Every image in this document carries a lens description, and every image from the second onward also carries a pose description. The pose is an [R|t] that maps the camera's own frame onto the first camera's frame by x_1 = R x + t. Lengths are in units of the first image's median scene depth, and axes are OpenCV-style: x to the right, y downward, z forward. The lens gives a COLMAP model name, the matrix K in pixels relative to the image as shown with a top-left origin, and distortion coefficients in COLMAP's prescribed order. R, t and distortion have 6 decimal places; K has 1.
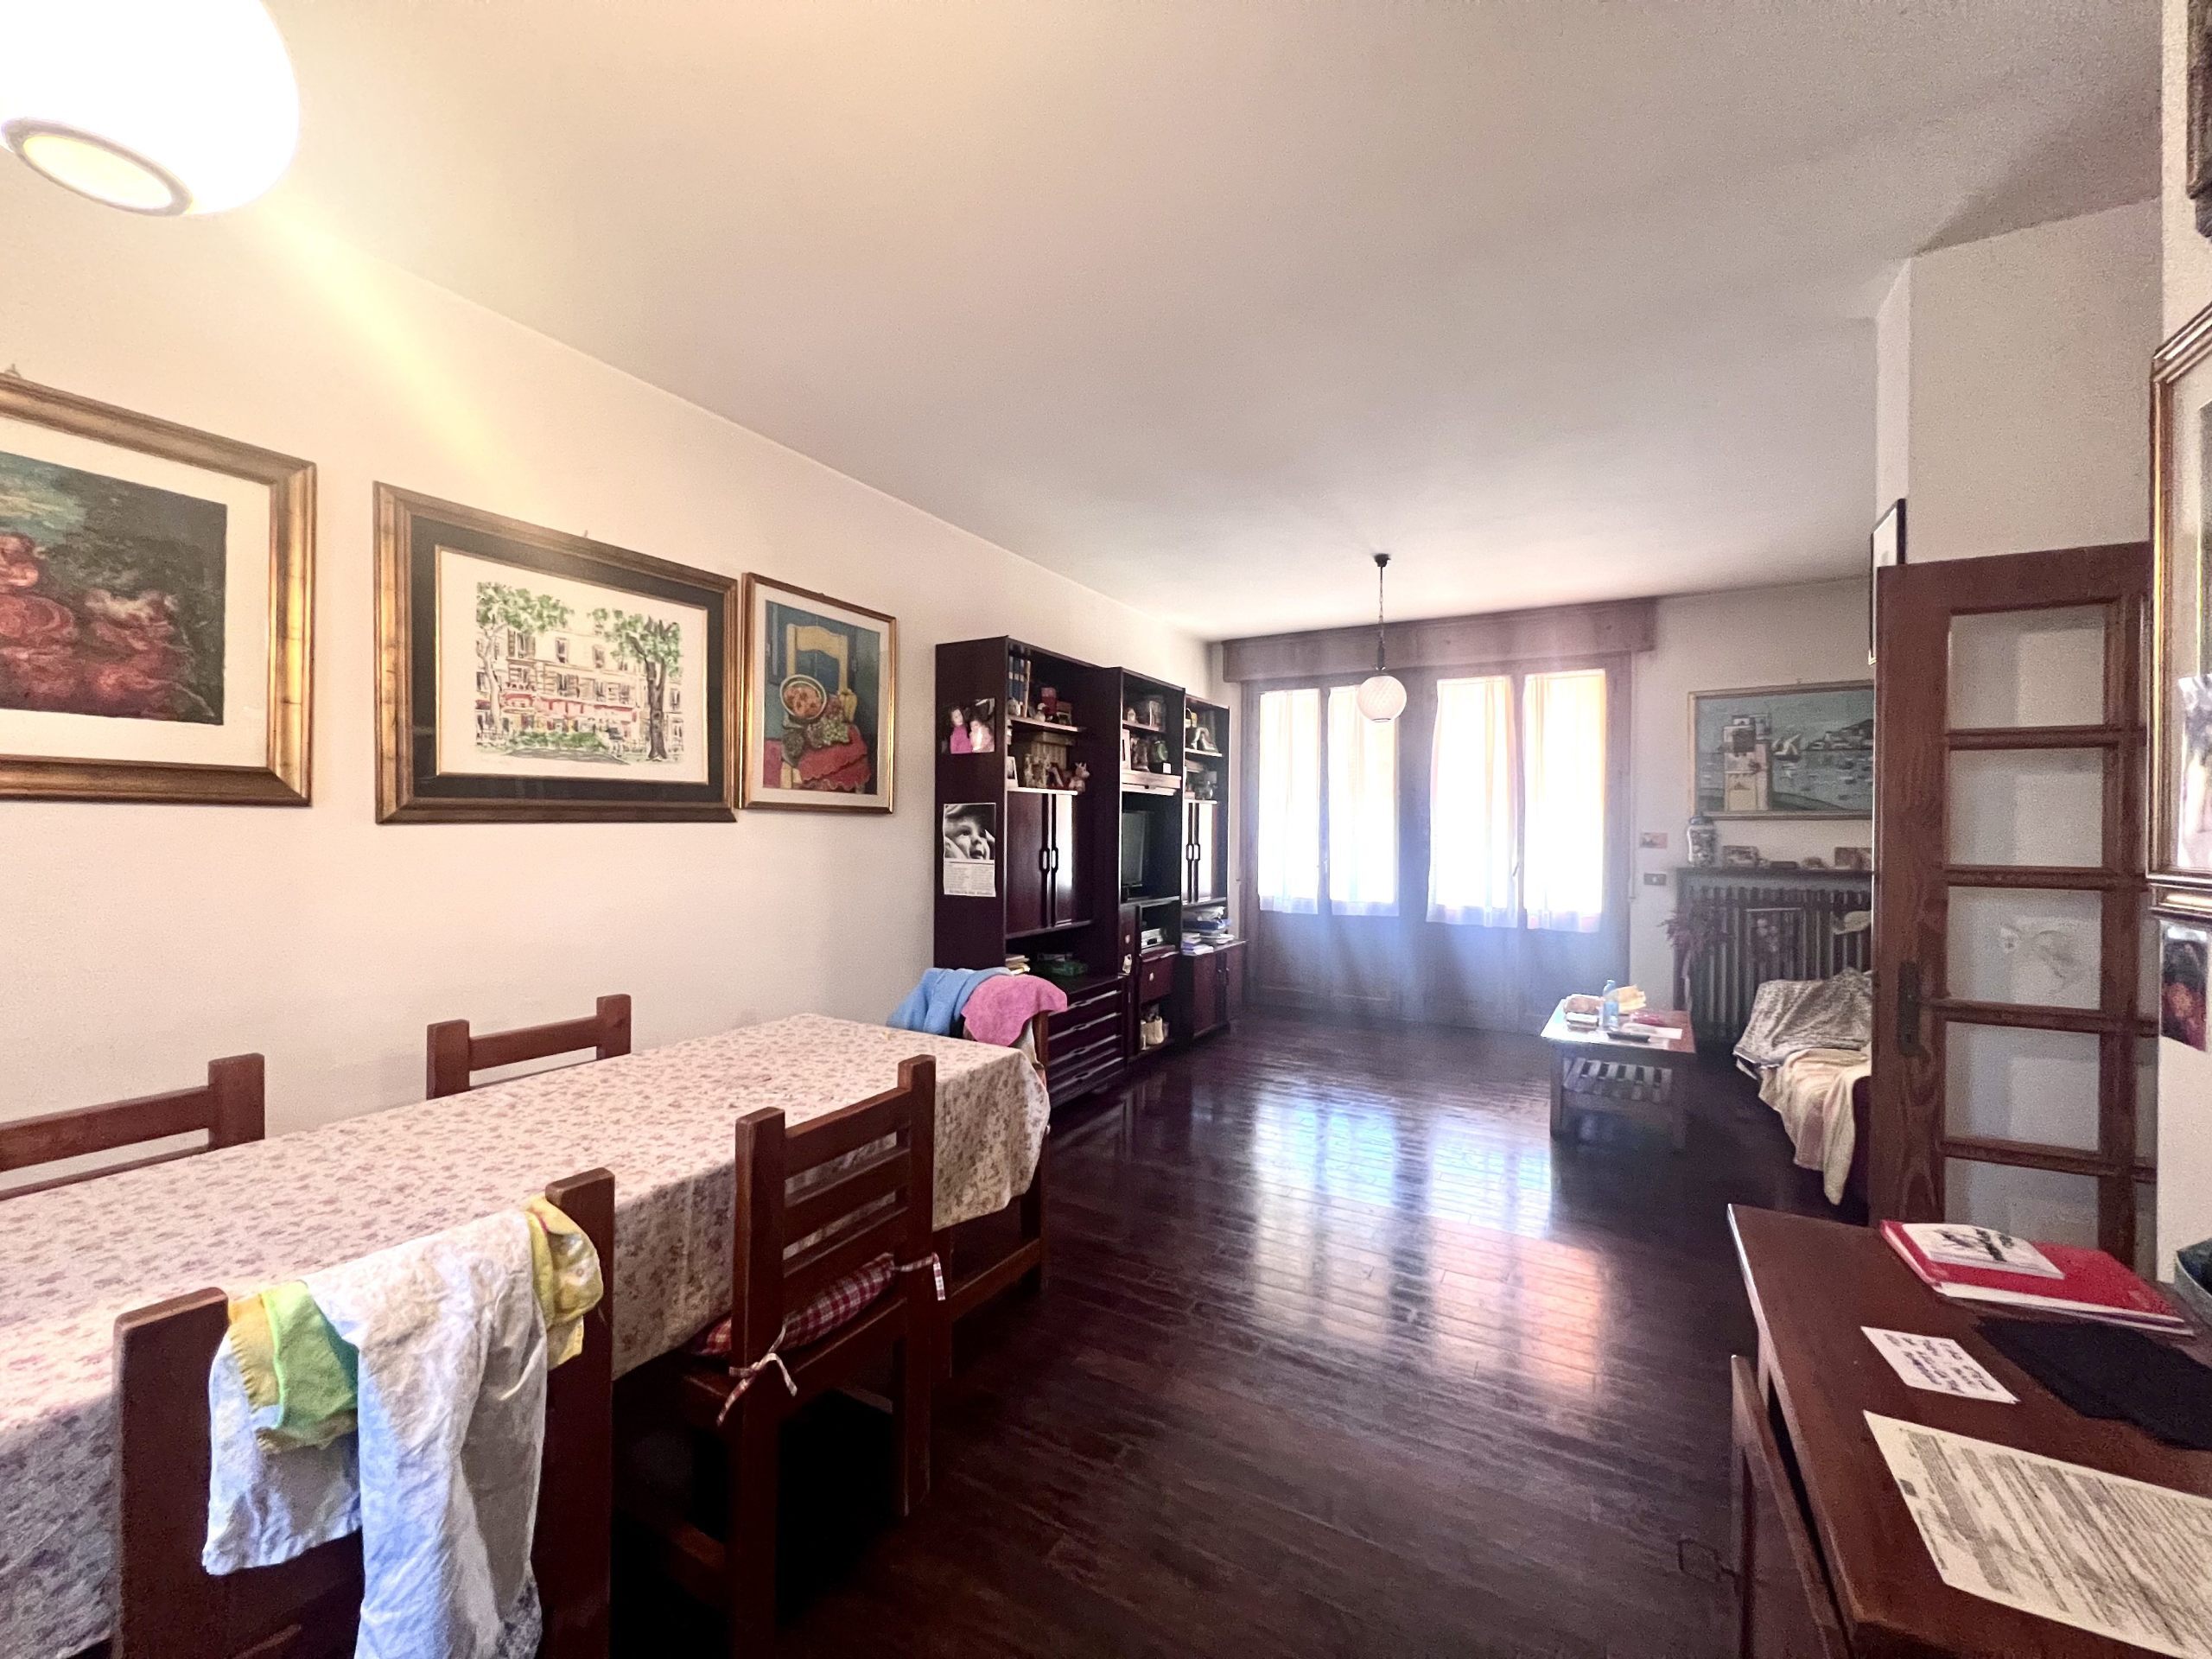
lens RADIAL K [[879.3, 0, 1104.6], [0, 879.3, 829.9], [0, 0, 1]] dist [0.000377, -0.000229]
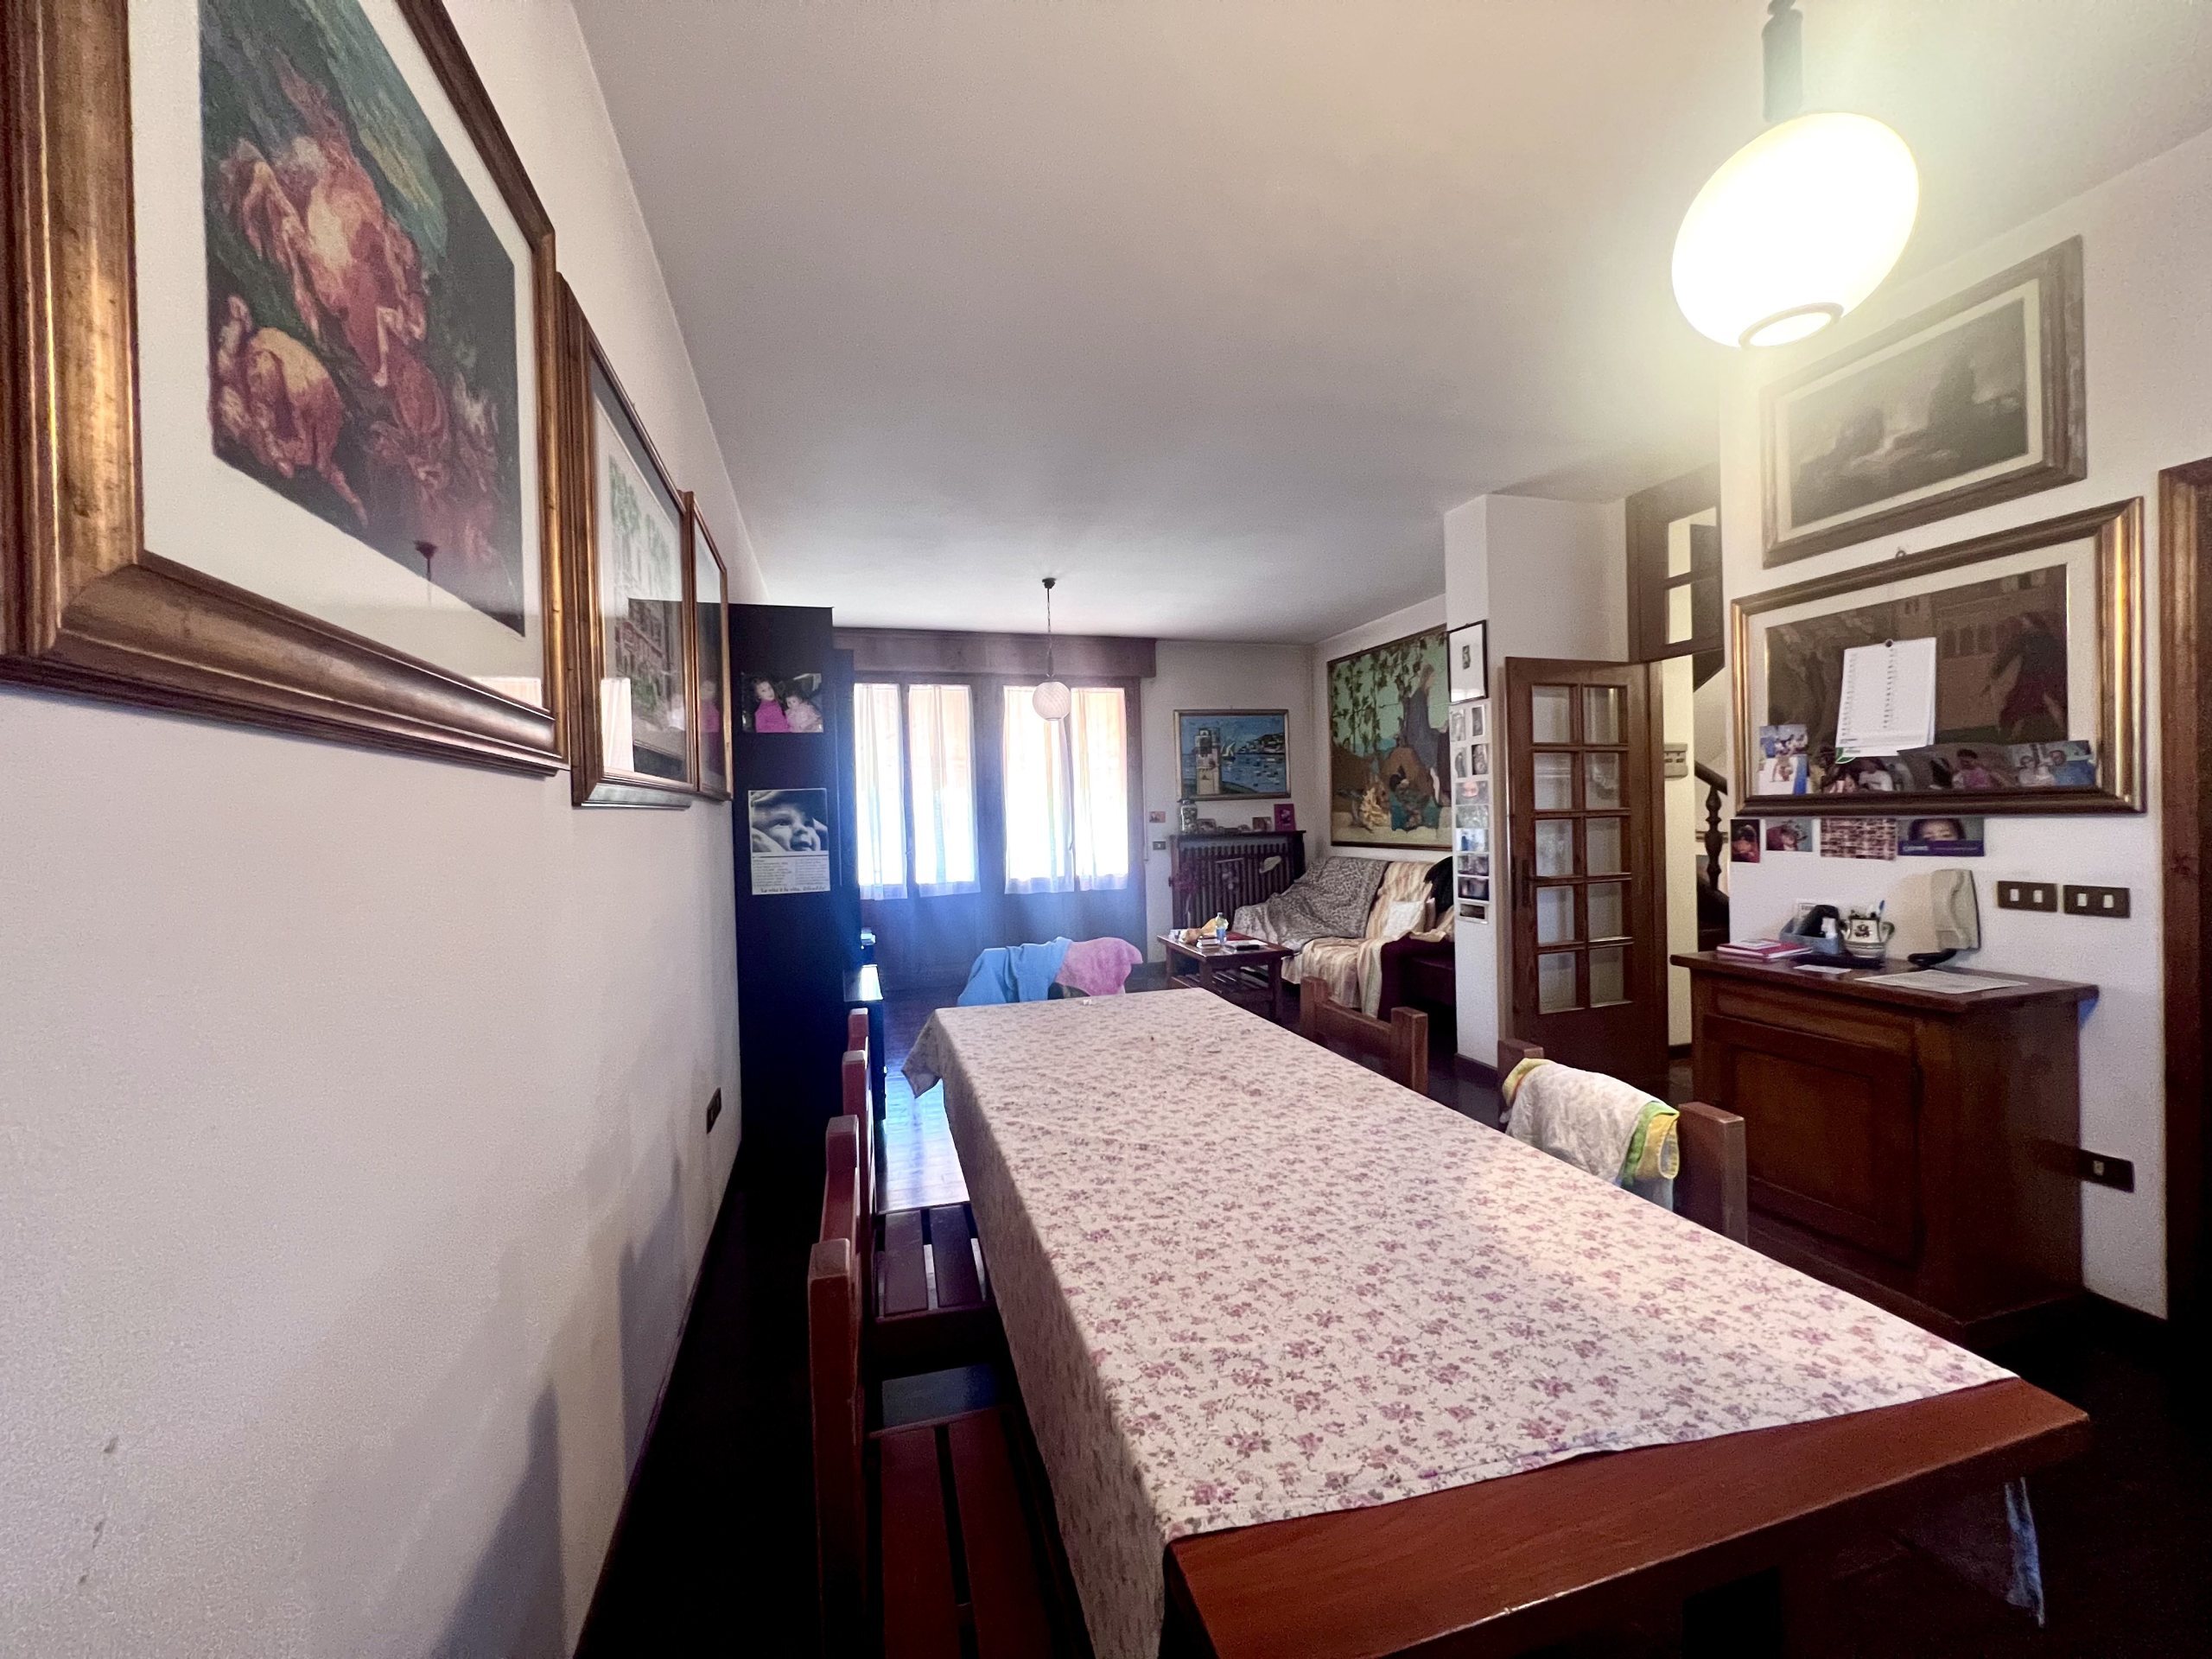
lens RADIAL K [[879.3, 0, 1110.5], [0, 879.3, 824.2], [0, 0, 1]] dist [0.000377, -0.000229]
pose [[0.694609, -0.033459, 0.718609, -0.428380], [0.037033, 0.999256, 0.010730, 0.005800], [-0.718434, 0.019159, 0.695331, 0.111387]]
